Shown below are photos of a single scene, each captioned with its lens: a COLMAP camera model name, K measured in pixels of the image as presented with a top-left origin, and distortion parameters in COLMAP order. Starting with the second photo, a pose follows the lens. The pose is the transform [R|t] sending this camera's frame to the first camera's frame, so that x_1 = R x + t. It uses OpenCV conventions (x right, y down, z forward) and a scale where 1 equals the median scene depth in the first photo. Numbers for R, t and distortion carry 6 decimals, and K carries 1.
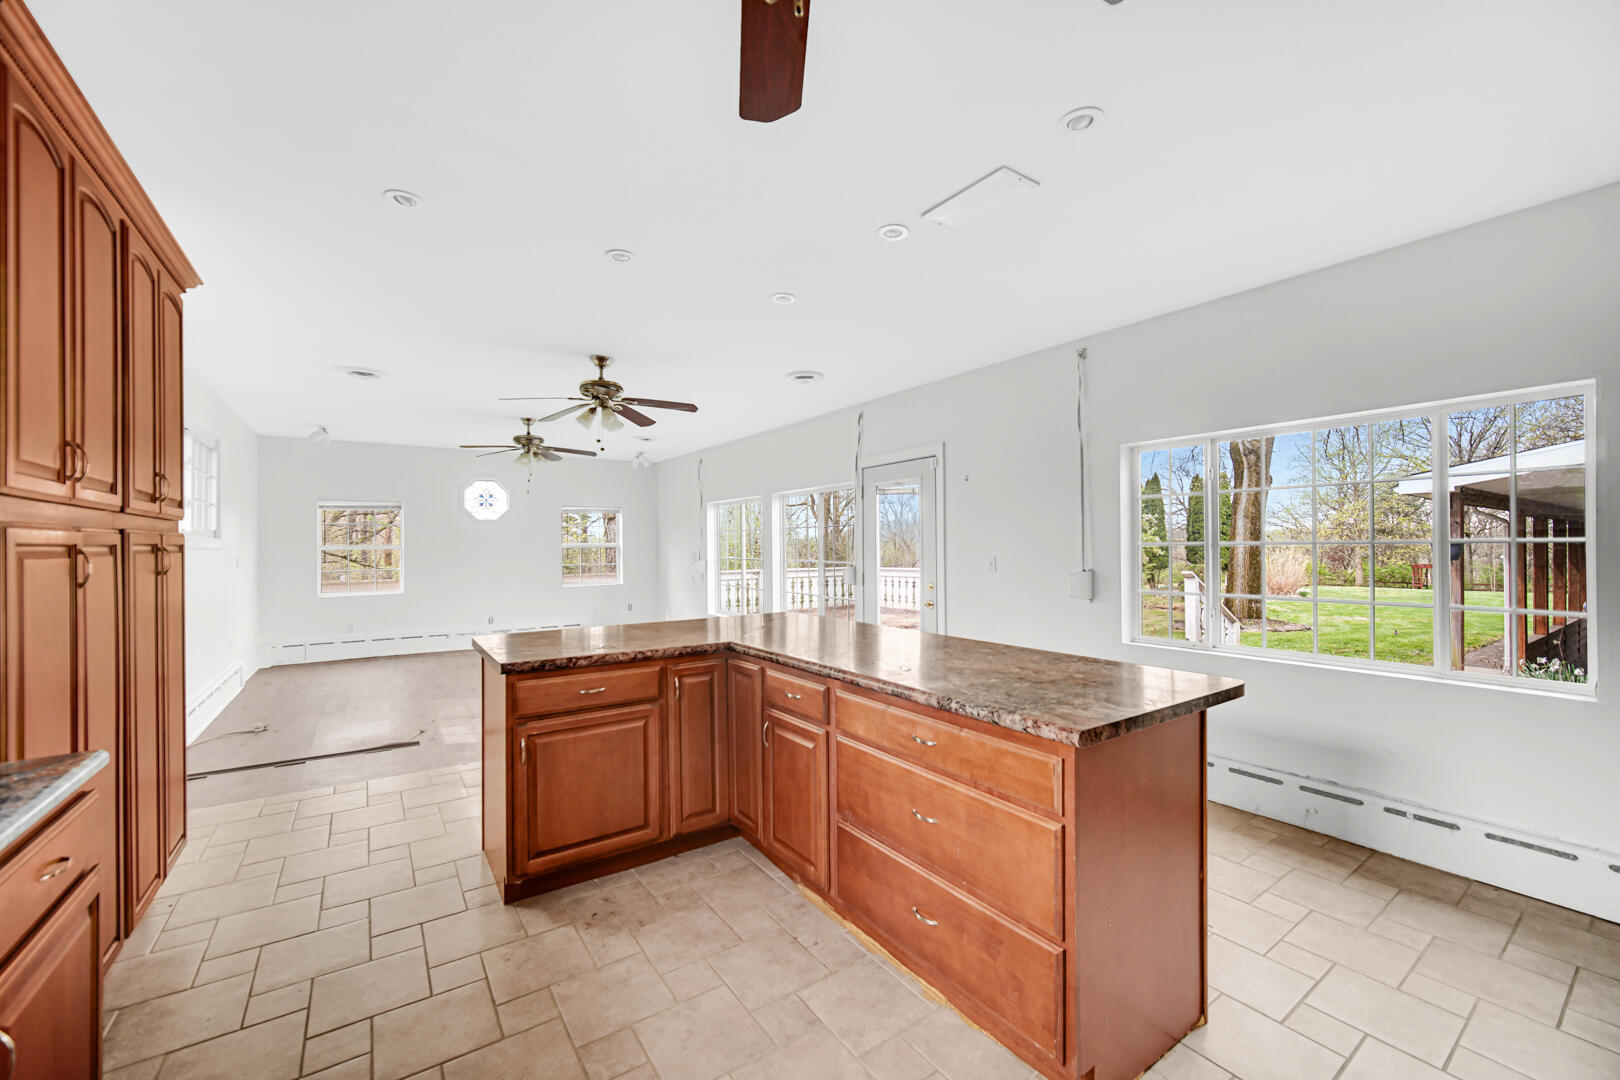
lens RADIAL K [[637.5, 0, 810.0], [0, 637.5, 540.0], [0, 0, 1]] dist [-0.000178, -0.000018]
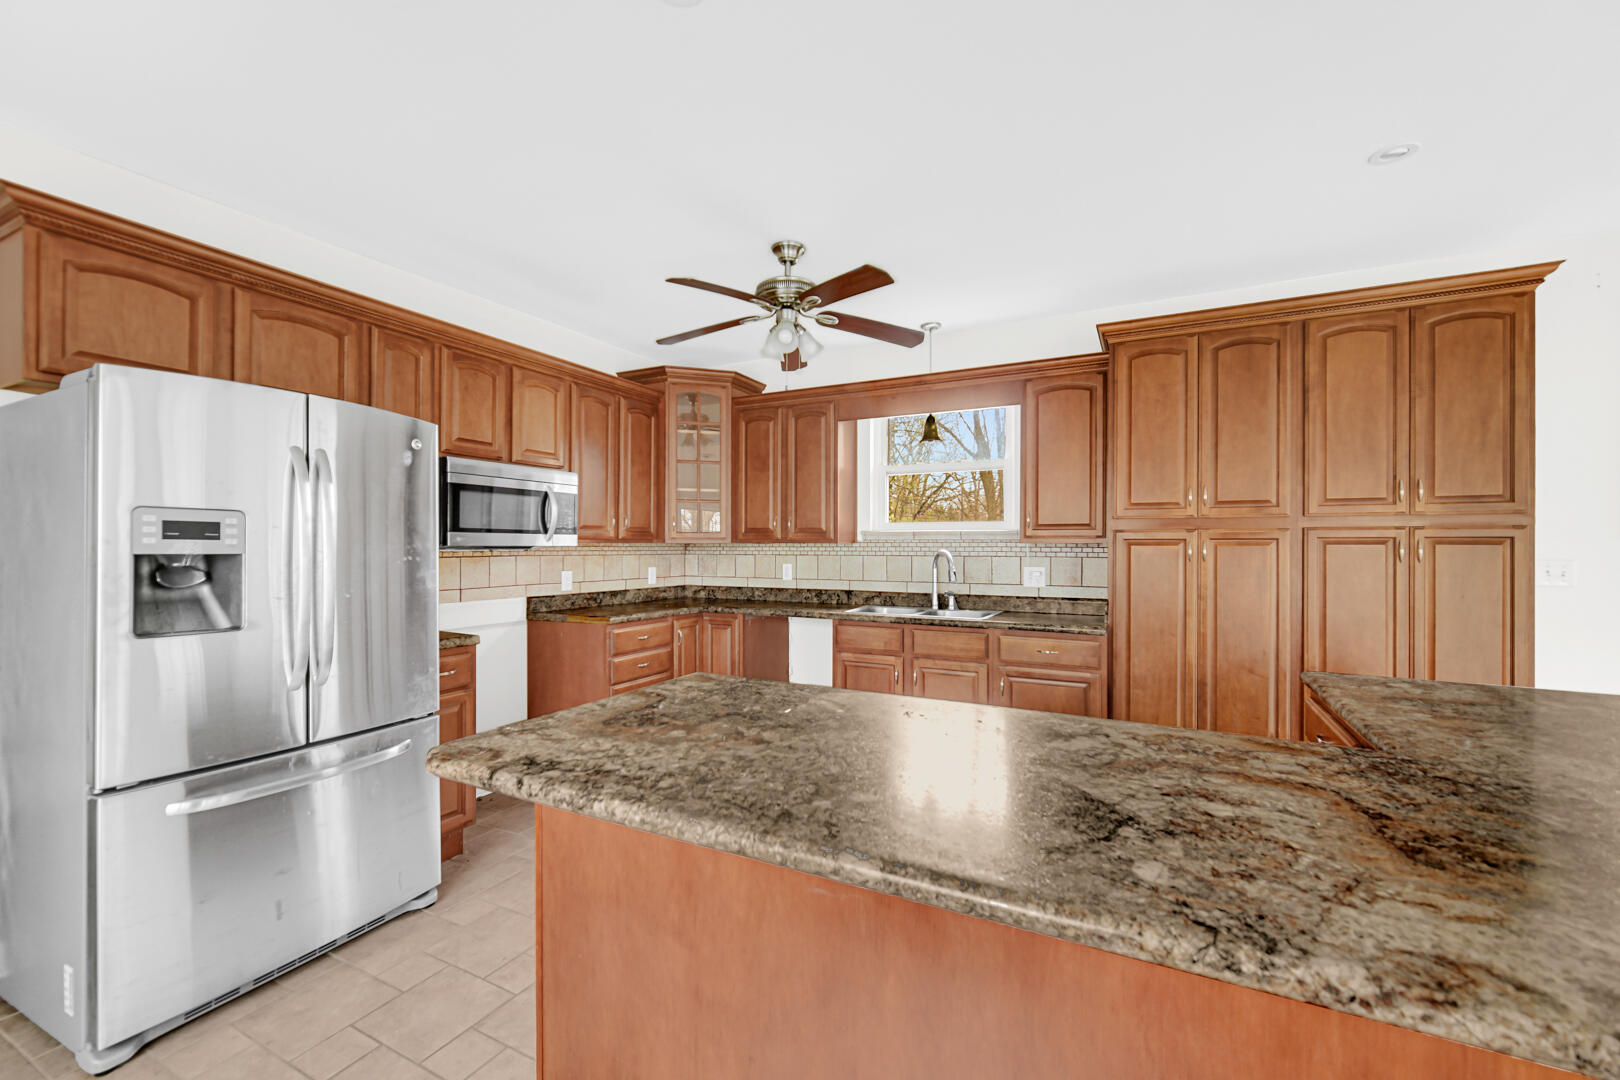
lens RADIAL K [[661.0, 0, 808.6], [0, 661.0, 547.2], [0, 0, 1]] dist [-0.001427, -0.000415]
pose [[-0.884095, 0.007526, -0.467247, 0.285044], [0.008374, 0.999965, 0.000262, 0.009602], [0.467232, -0.003682, -0.884127, 0.767878]]
